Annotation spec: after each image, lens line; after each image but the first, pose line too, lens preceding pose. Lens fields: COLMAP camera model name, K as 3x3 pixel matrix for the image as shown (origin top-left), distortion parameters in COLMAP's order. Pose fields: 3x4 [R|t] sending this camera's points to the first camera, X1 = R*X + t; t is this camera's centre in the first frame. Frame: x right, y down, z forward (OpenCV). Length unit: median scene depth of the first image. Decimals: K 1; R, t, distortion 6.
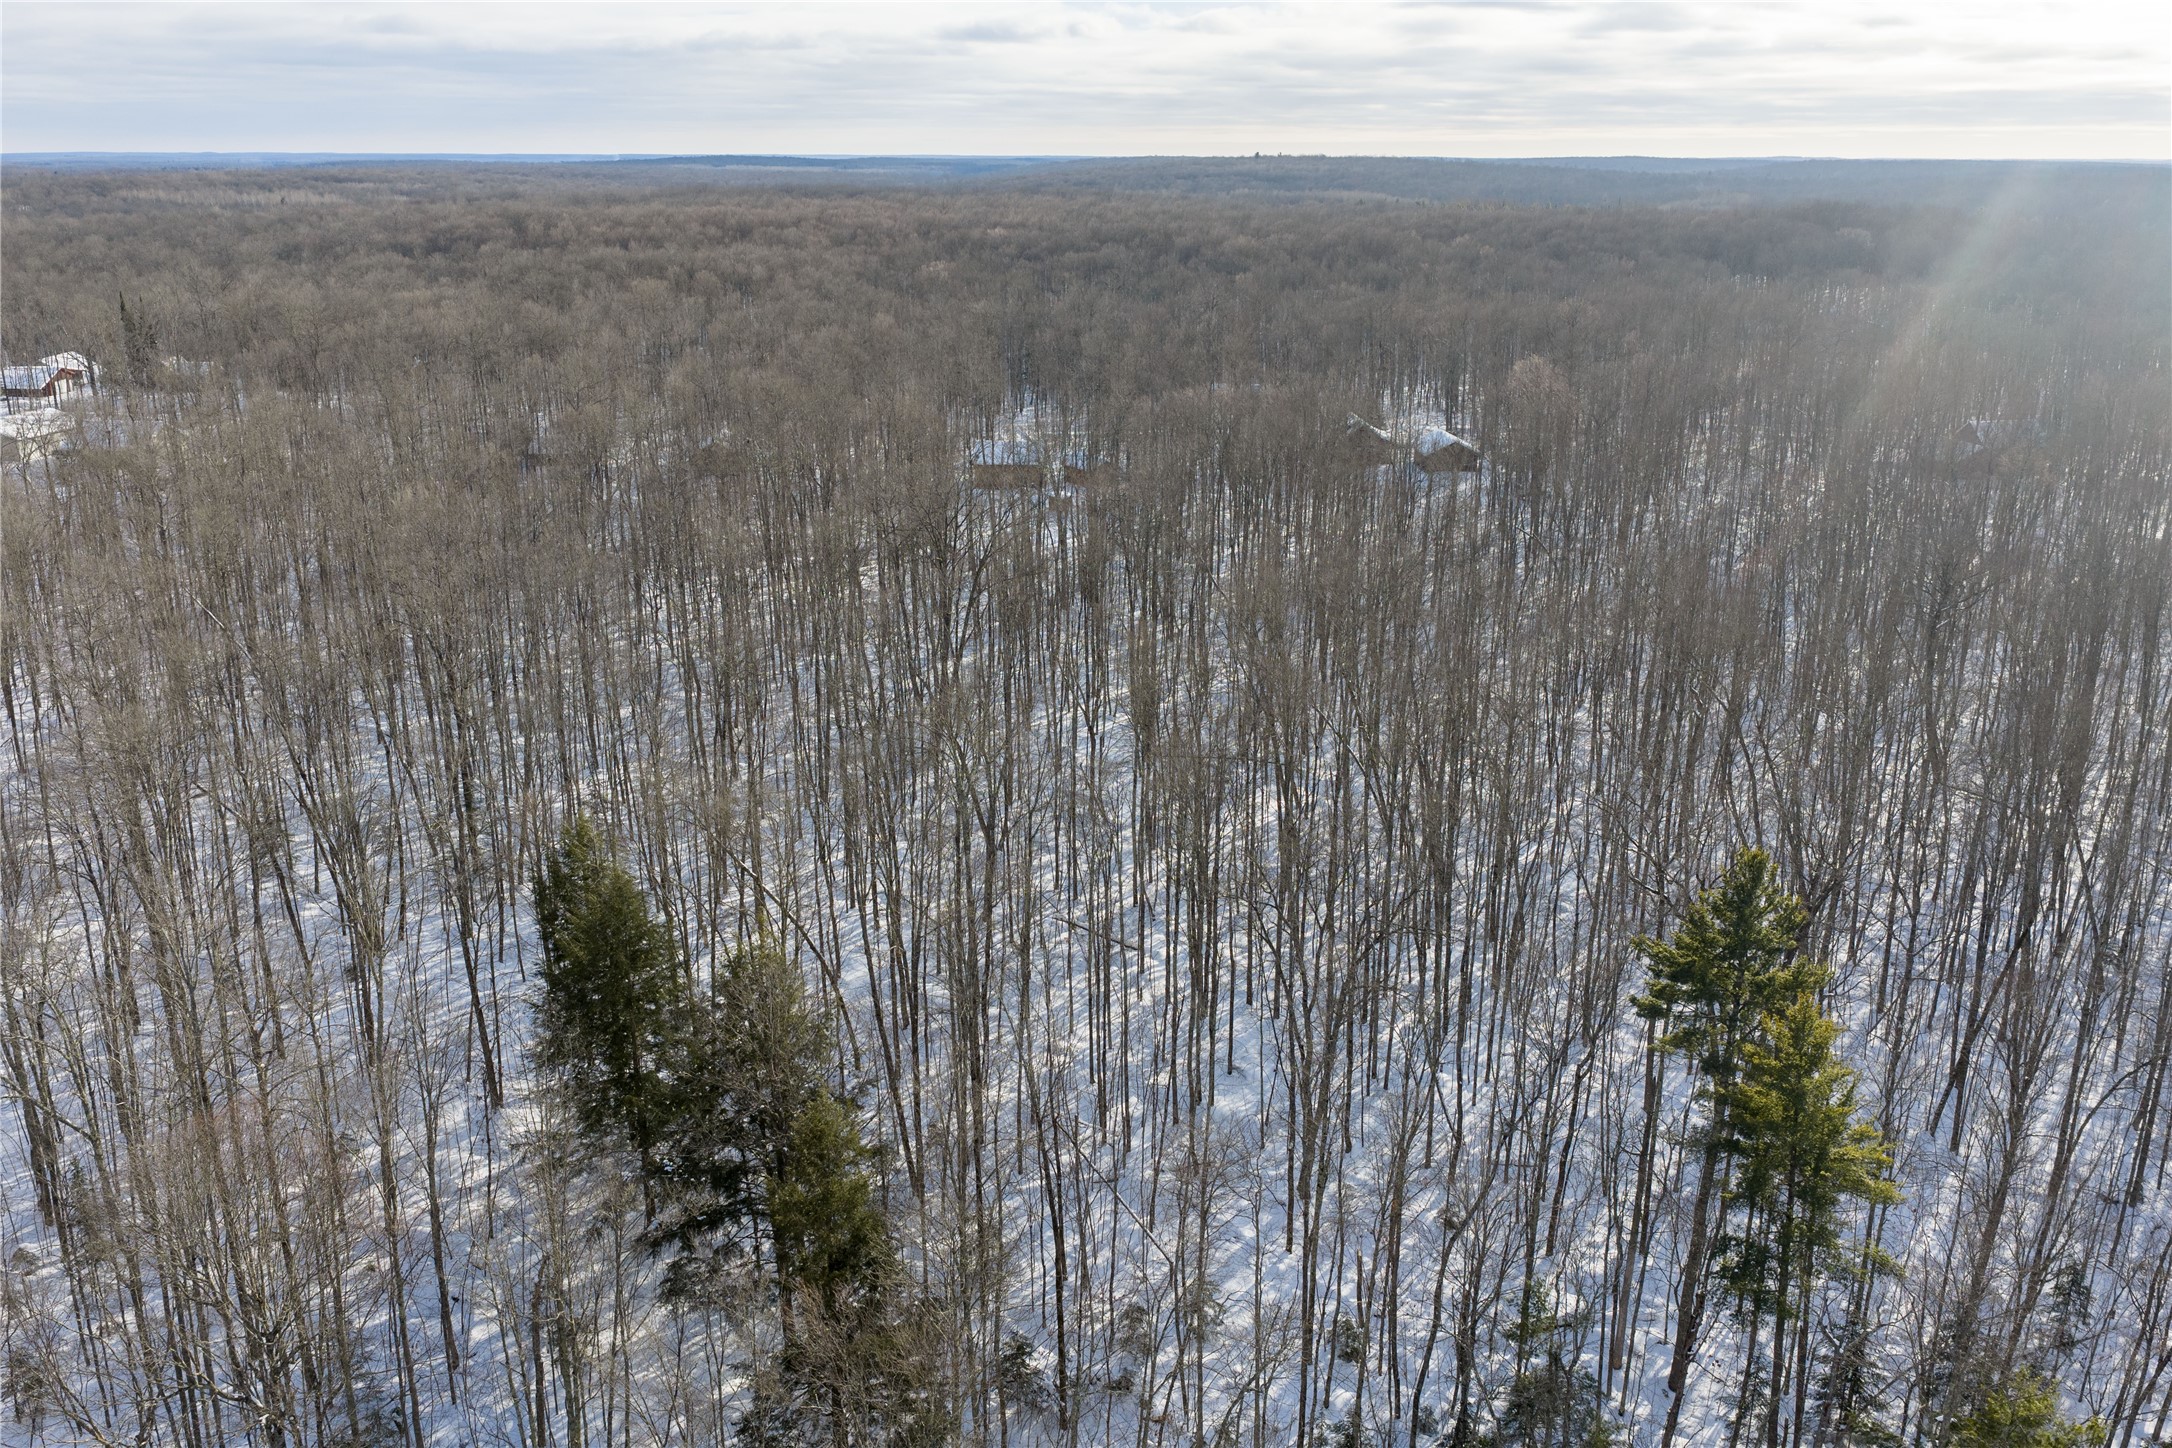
lens RADIAL K [[1778.7, 0, 1086.0], [0, 1778.7, 724.0], [0, 0, 1]] dist [0.005507, -0.007530]
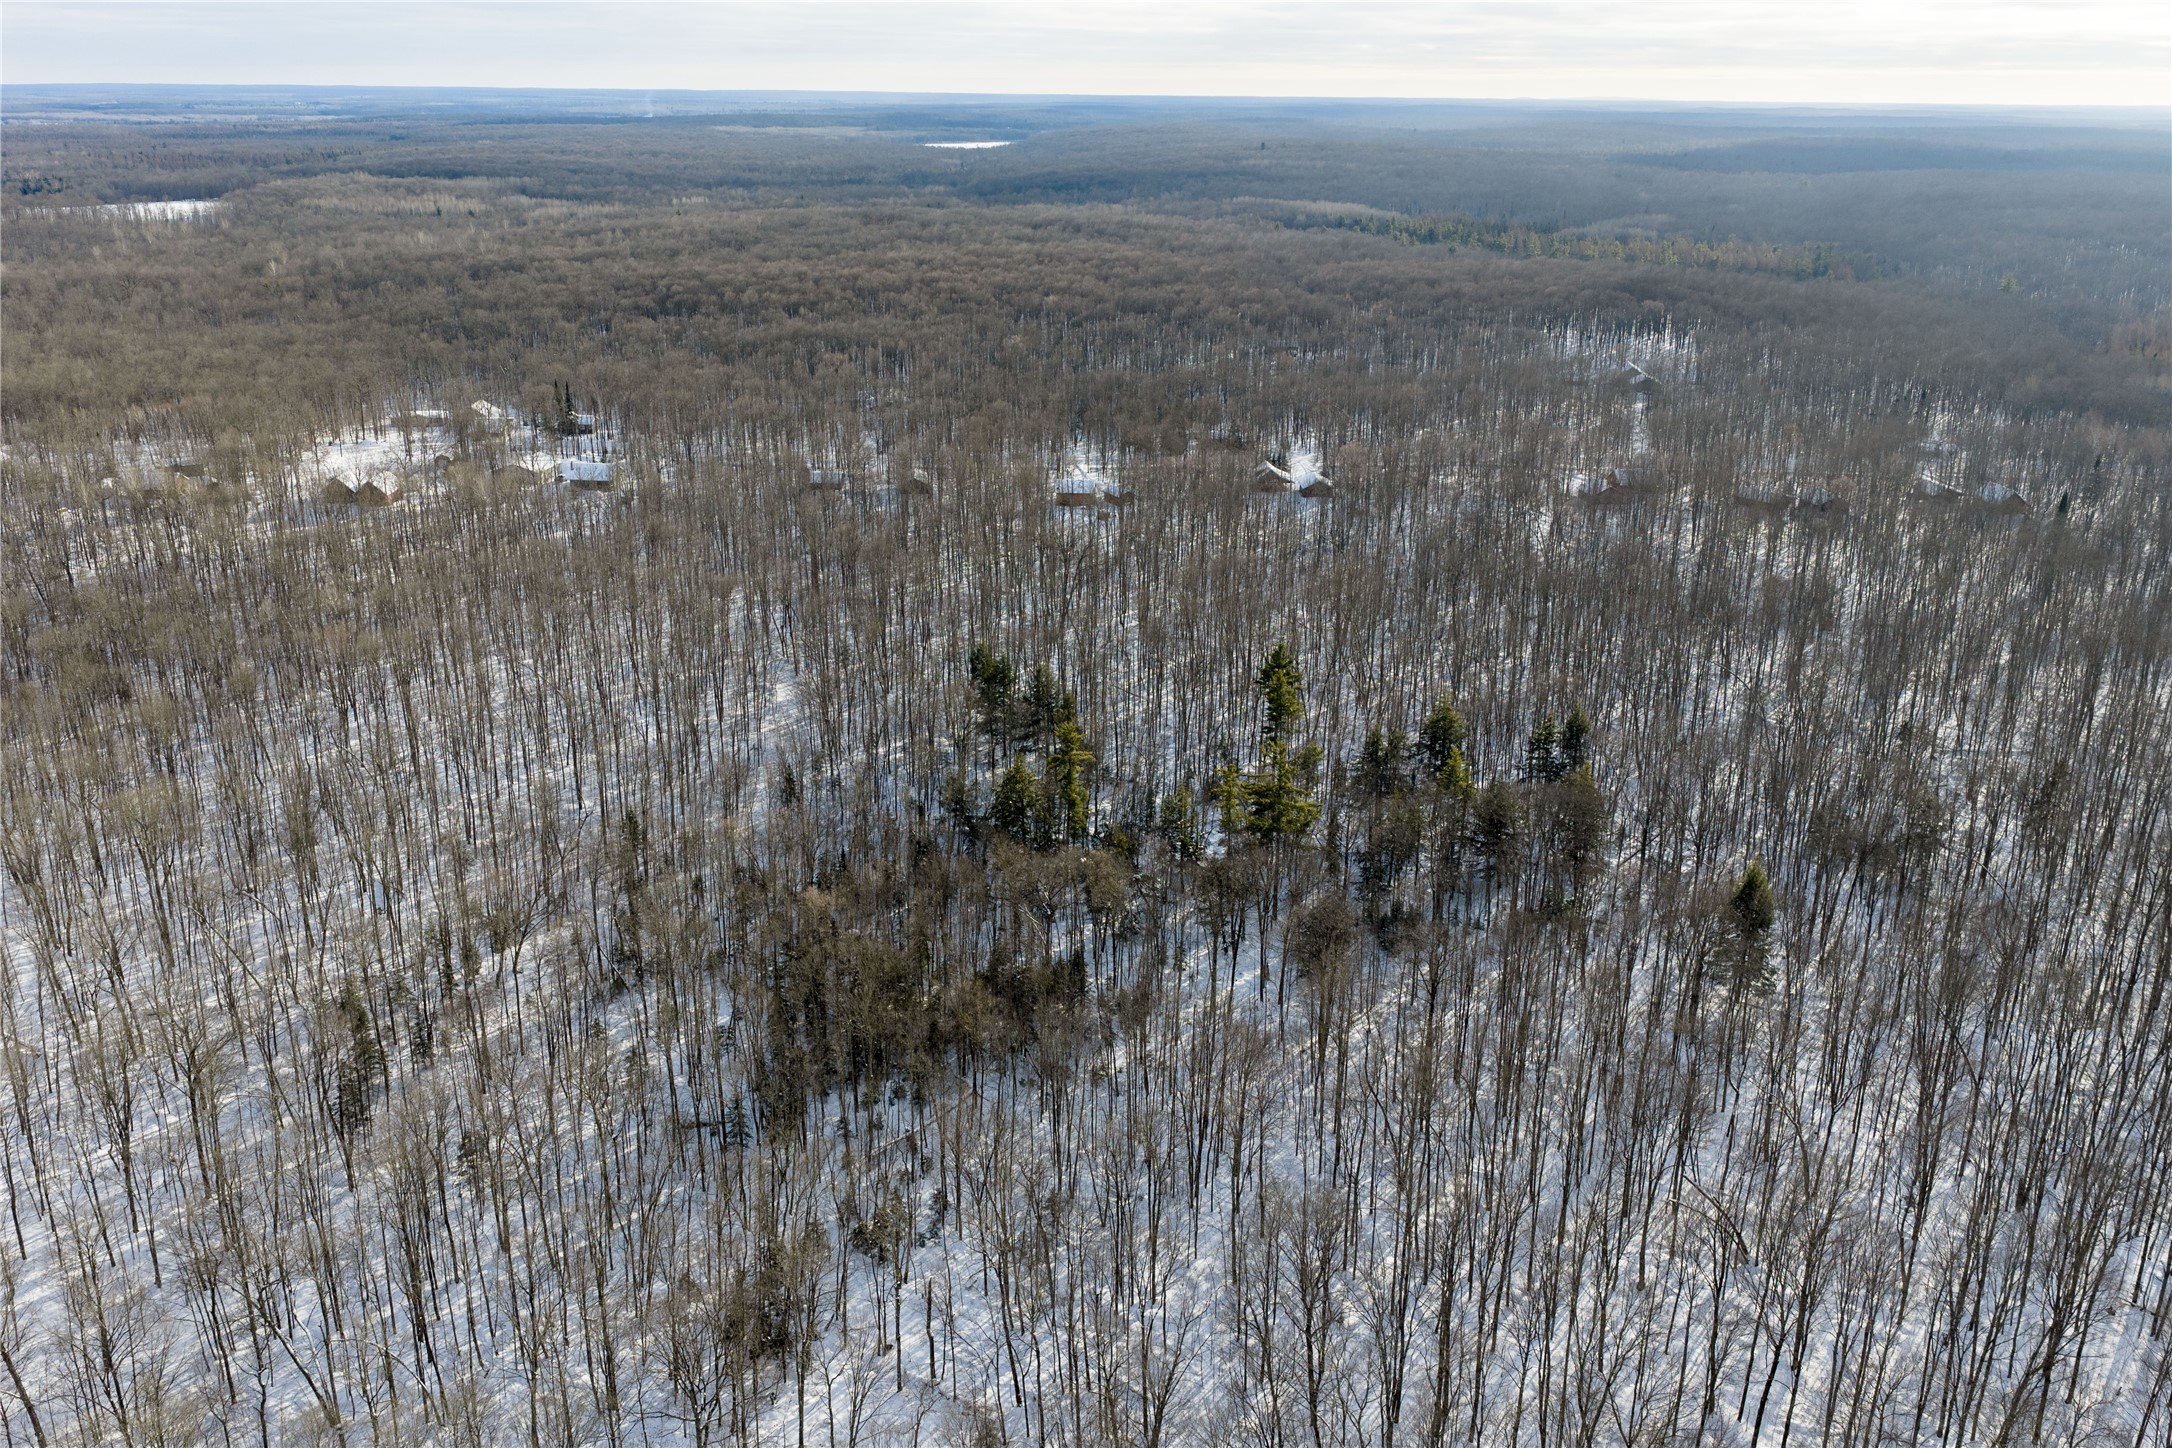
lens RADIAL K [[1778.7, 0, 1086.0], [0, 1778.7, 724.0], [0, 0, 1]] dist [0.005507, -0.007530]
pose [[0.999897, 0.012312, -0.007377, -0.010651], [-0.012039, 0.999279, 0.036007, 0.019027], [0.007815, -0.035914, 0.999324, -0.574191]]
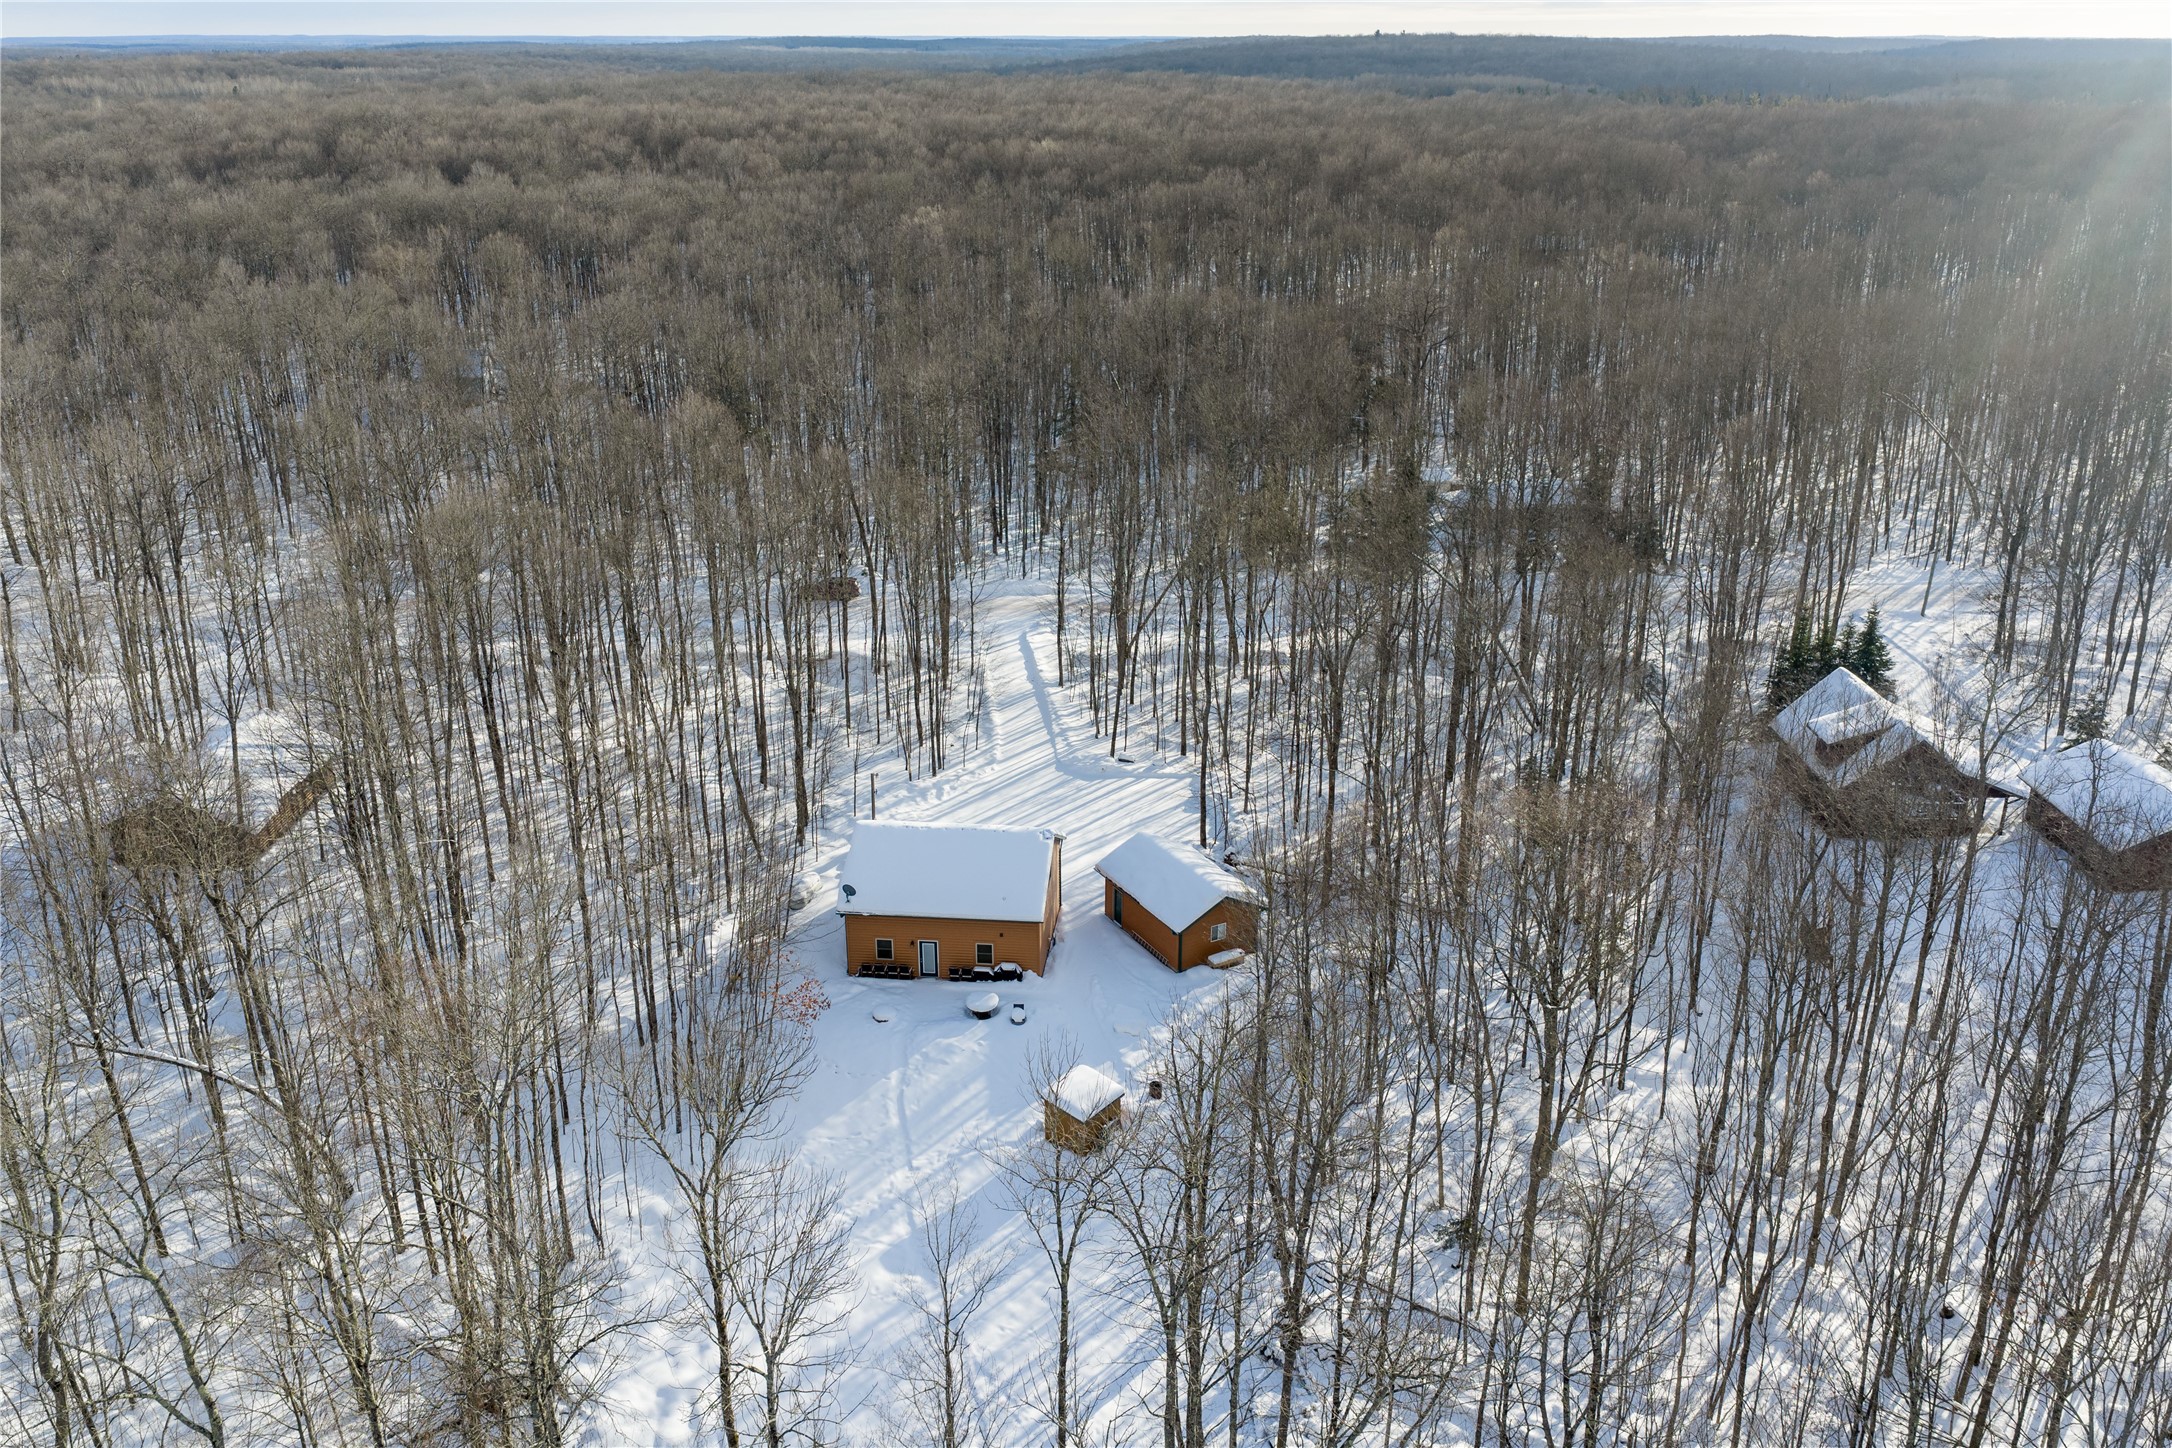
lens RADIAL K [[1778.7, 0, 1086.0], [0, 1778.7, 724.0], [0, 0, 1]] dist [0.005507, -0.007530]
pose [[0.998615, 0.016688, -0.049897, 0.001294], [-0.013699, 0.998125, 0.059656, -0.134046], [0.050799, -0.058890, 0.996971, 0.434383]]
